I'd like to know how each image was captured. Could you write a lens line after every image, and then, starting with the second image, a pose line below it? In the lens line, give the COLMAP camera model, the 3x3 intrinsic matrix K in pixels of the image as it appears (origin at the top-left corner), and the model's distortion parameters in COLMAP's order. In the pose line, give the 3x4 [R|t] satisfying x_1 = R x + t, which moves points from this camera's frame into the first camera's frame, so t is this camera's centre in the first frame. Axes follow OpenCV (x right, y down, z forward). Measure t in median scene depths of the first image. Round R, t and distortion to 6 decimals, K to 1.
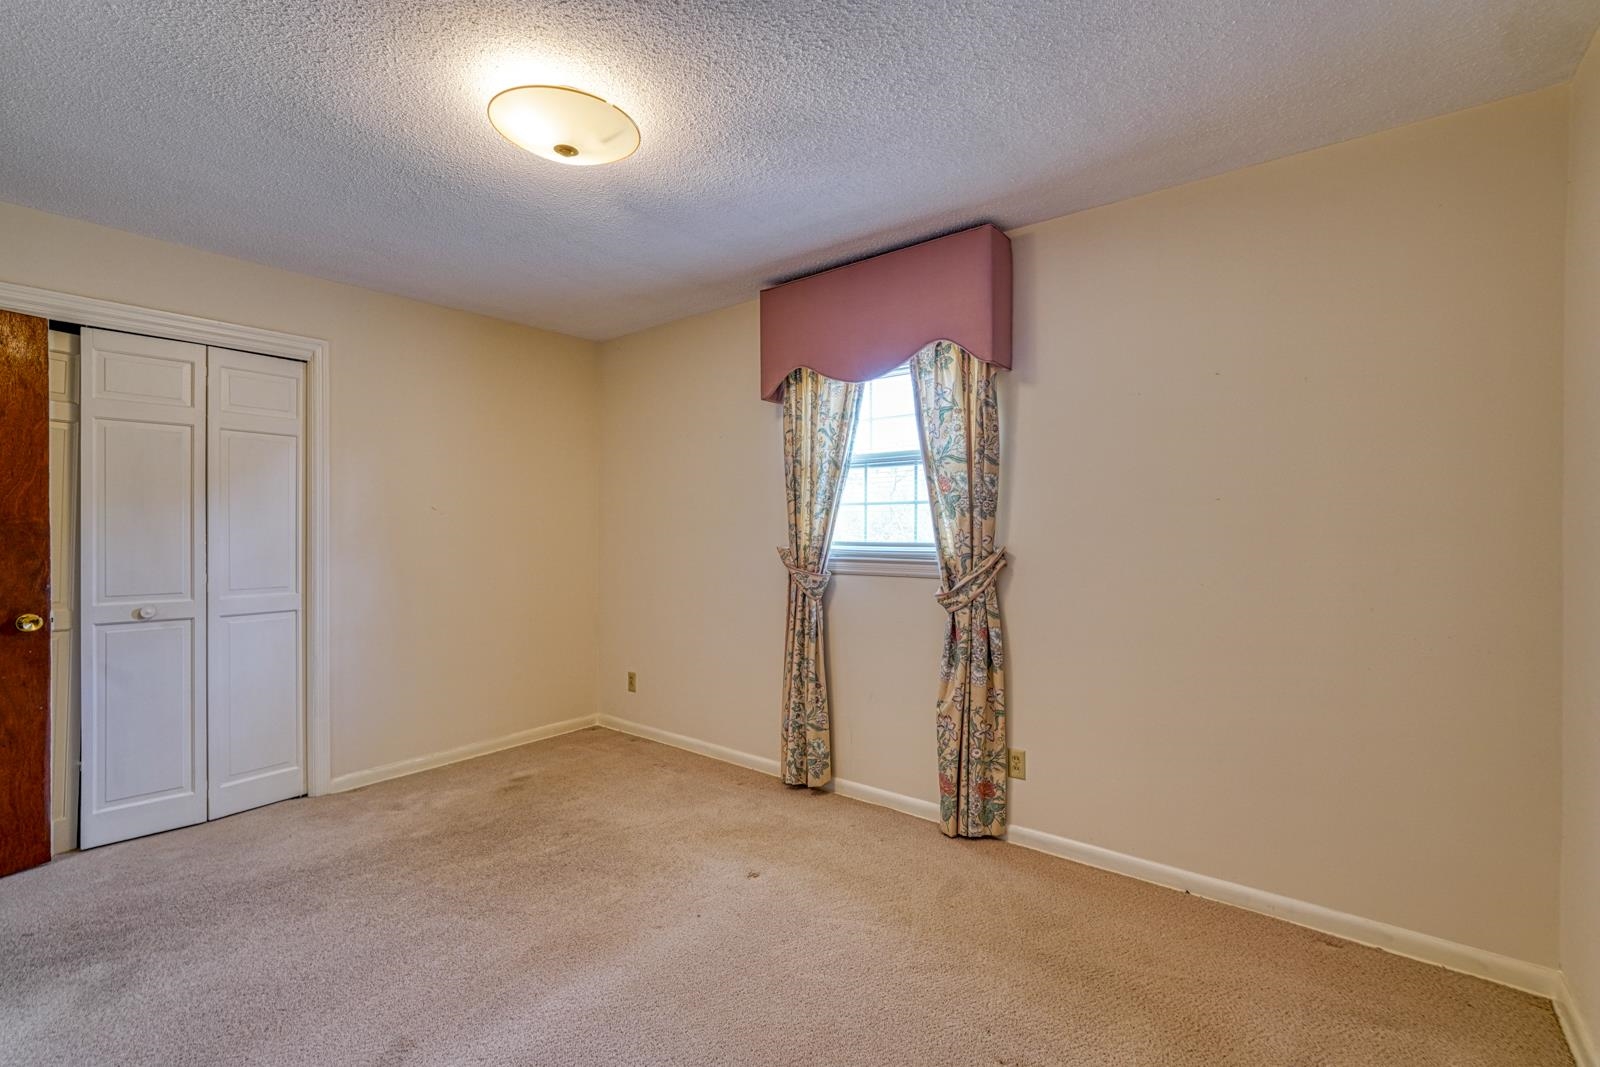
lens RADIAL K [[708.0, 0, 797.4], [0, 708.0, 520.1], [0, 0, 1]] dist [-0.020704, 0.009448]
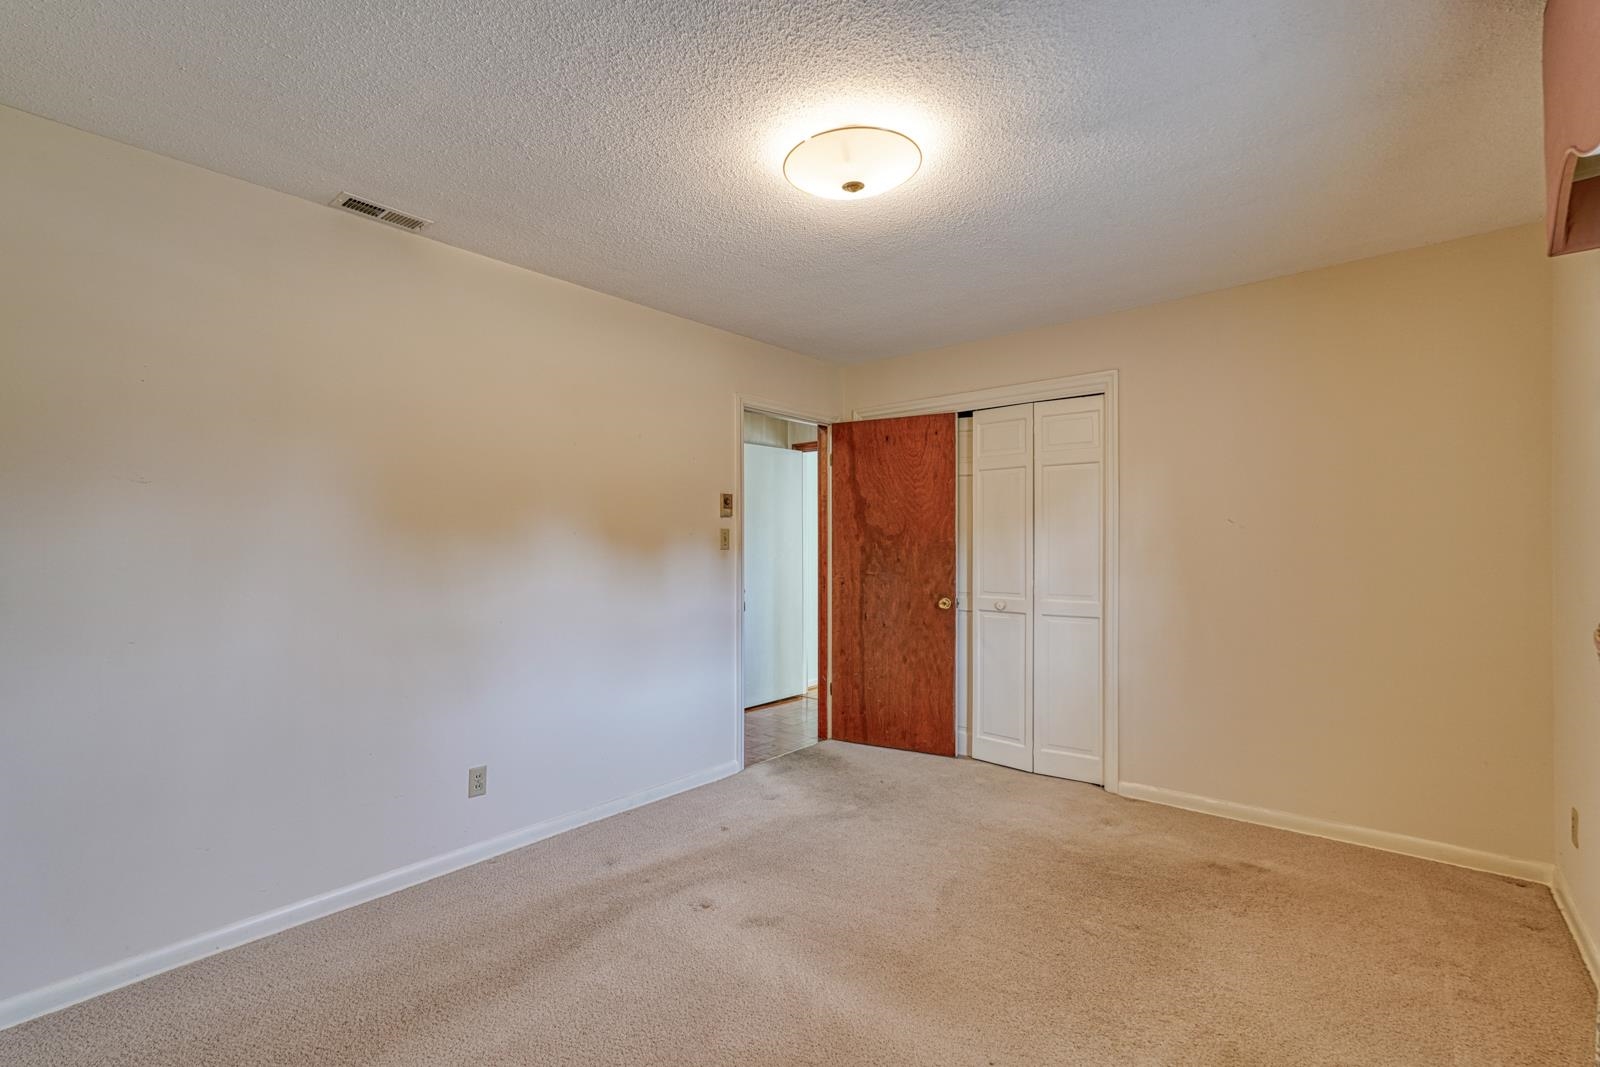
lens RADIAL K [[708.0, 0, 797.4], [0, 708.0, 520.1], [0, 0, 1]] dist [-0.020704, 0.009448]
pose [[-0.039448, -0.034424, -0.998628, 0.478894], [0.018275, 0.999214, -0.035166, 0.004719], [0.999054, -0.019637, -0.038788, 0.628524]]
